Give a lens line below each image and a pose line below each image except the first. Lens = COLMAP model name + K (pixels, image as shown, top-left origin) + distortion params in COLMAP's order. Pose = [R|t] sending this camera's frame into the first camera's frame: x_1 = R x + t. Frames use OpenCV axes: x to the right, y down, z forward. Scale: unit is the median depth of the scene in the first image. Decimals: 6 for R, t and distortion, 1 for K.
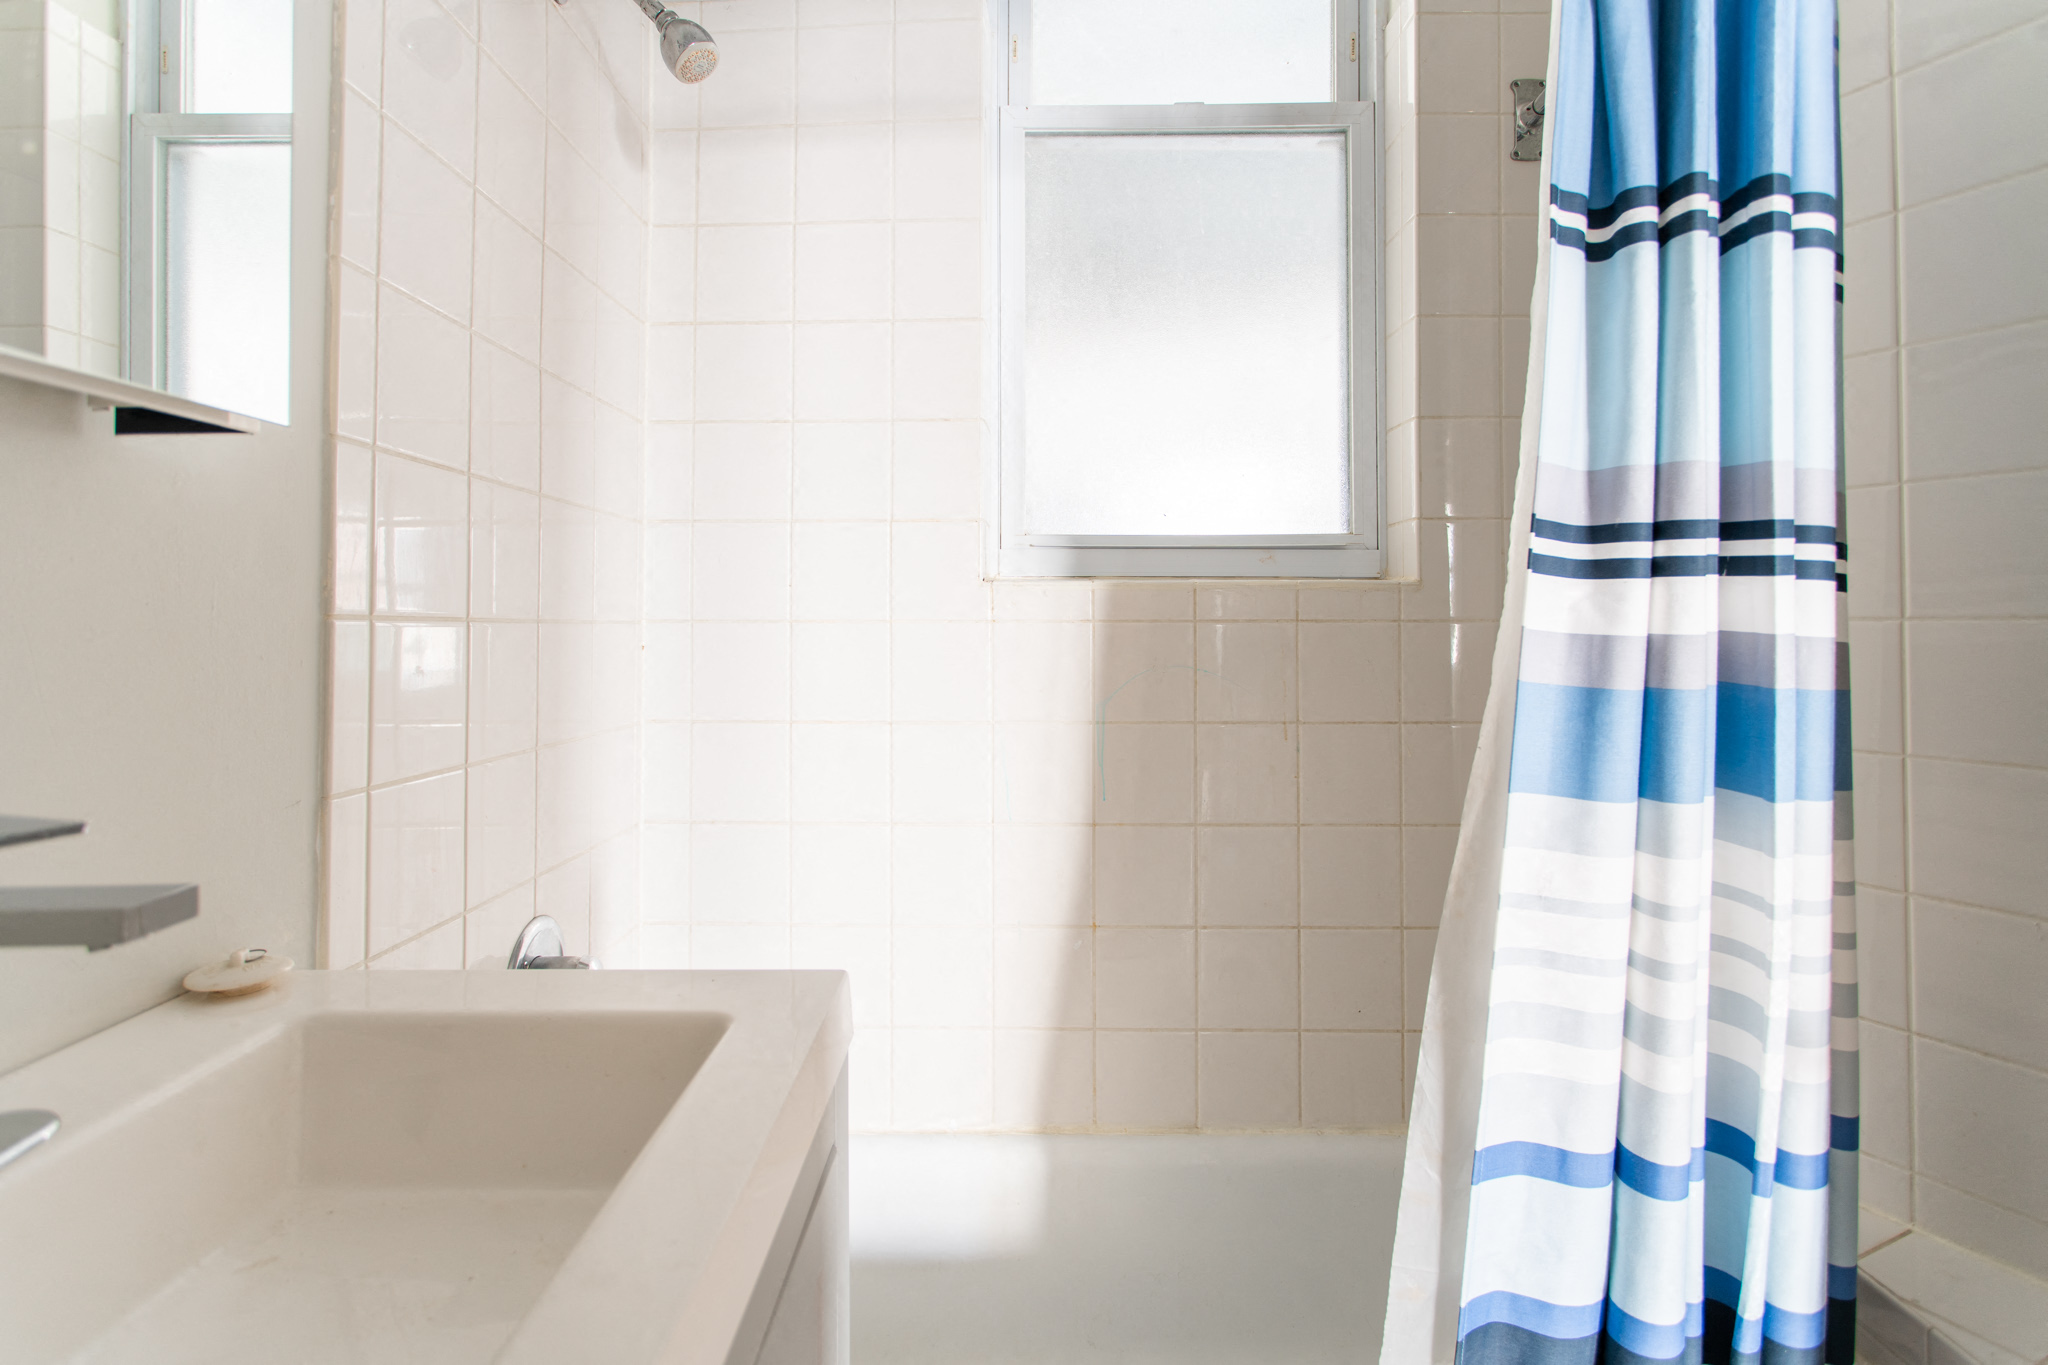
lens RADIAL K [[976.3, 0, 1020.8], [0, 976.3, 640.8], [0, 0, 1]] dist [0.054424, 0.000276]
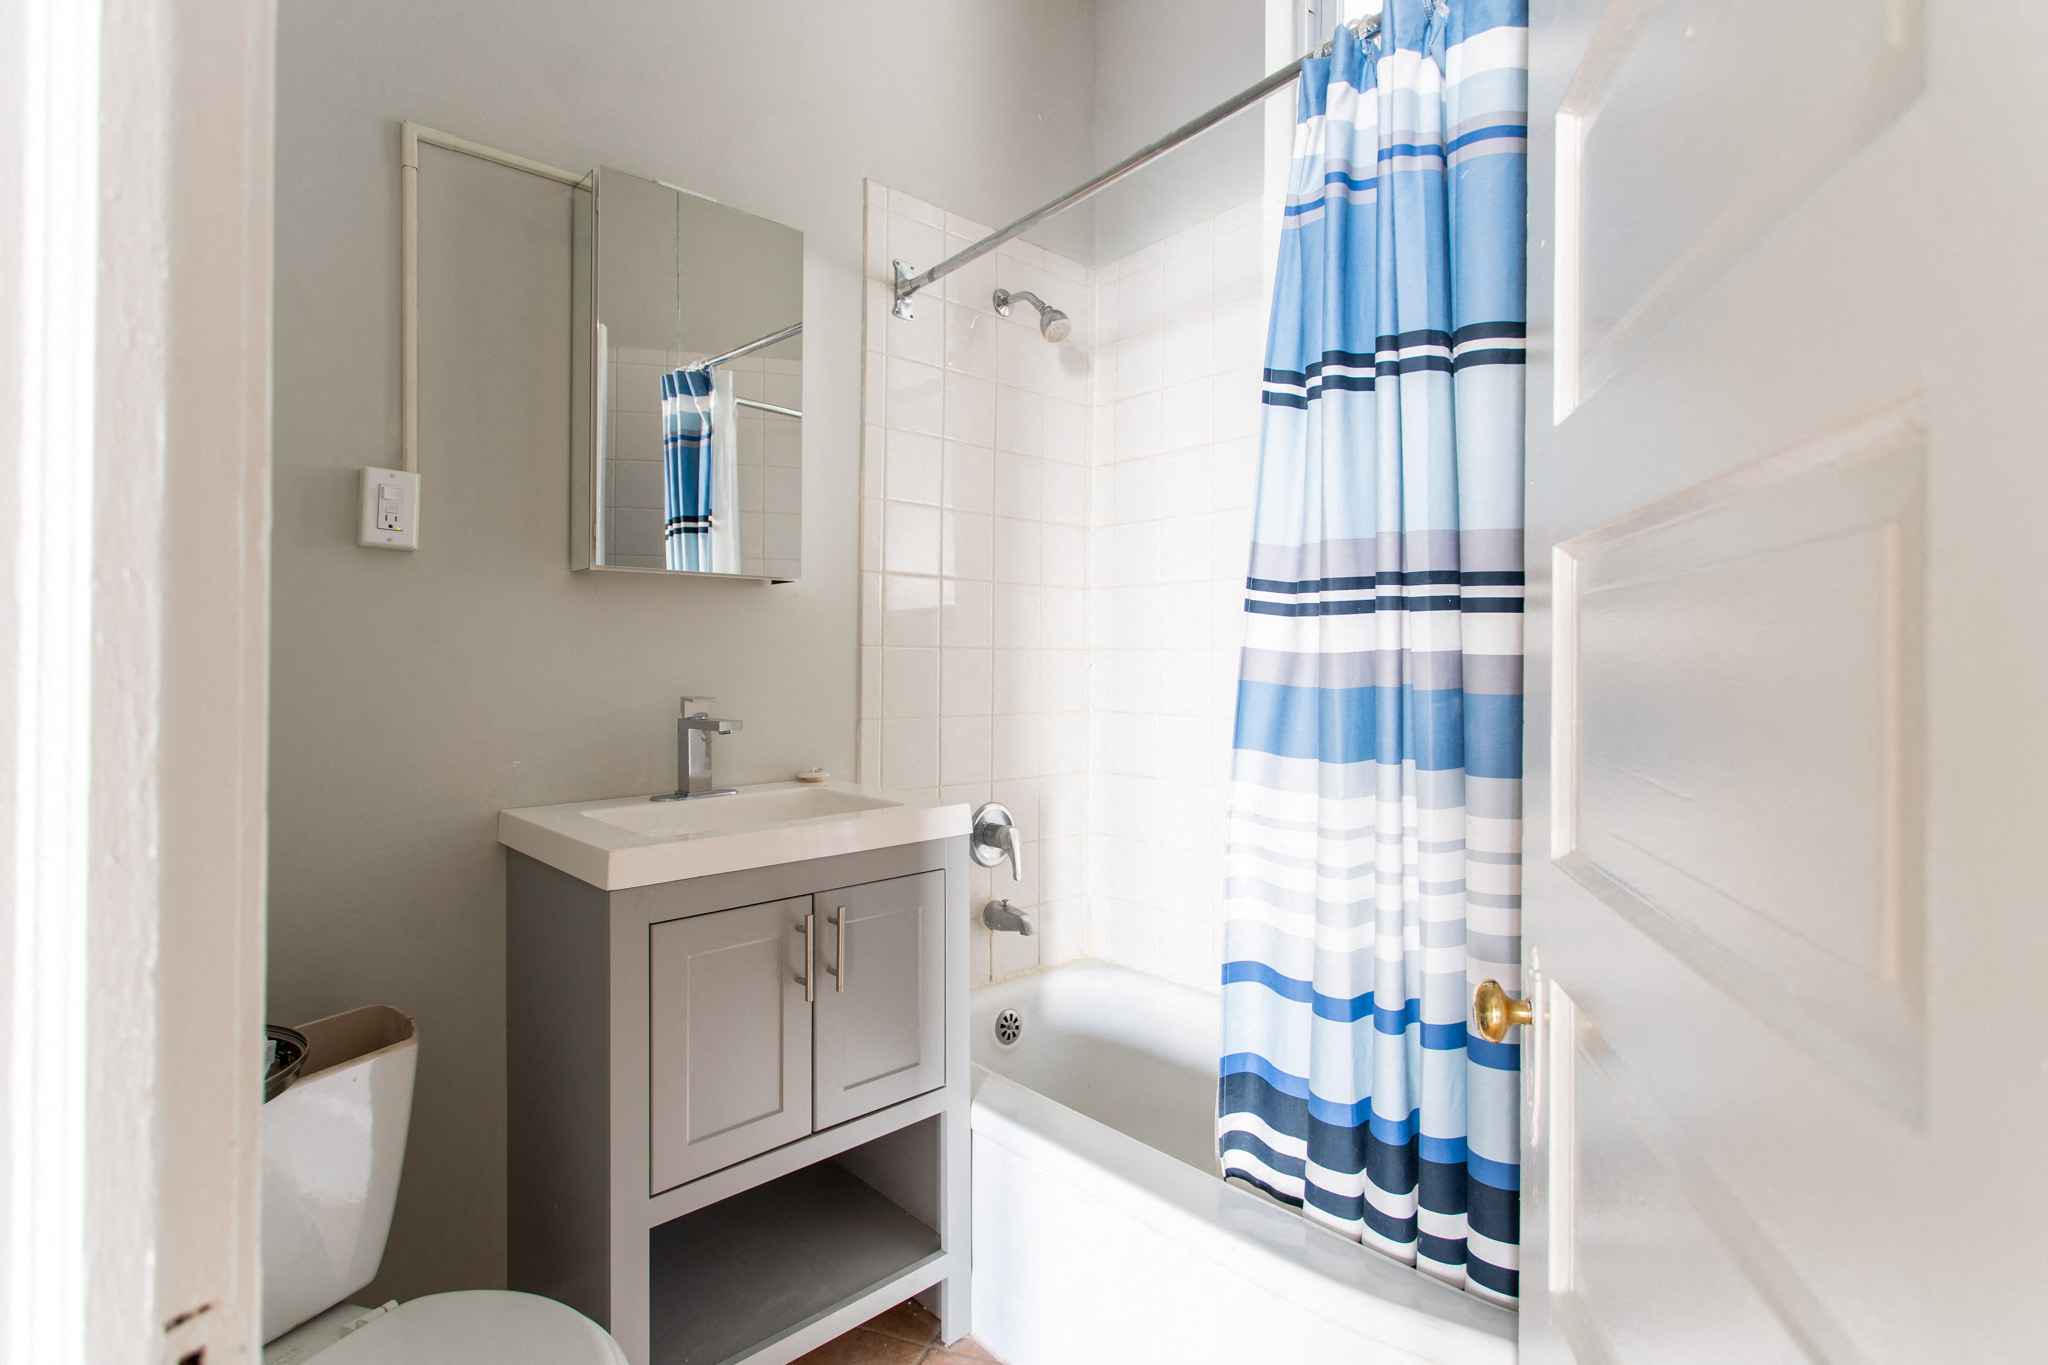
lens RADIAL K [[984.1, 0, 1038.3], [0, 984.1, 682.6], [0, 0, 1]] dist [0.001098, 0.000881]
pose [[0.685566, 0.019660, -0.727745, 1.420704], [-0.008337, 0.999782, 0.019154, 0.016053], [0.727962, -0.007064, 0.685581, -0.347518]]
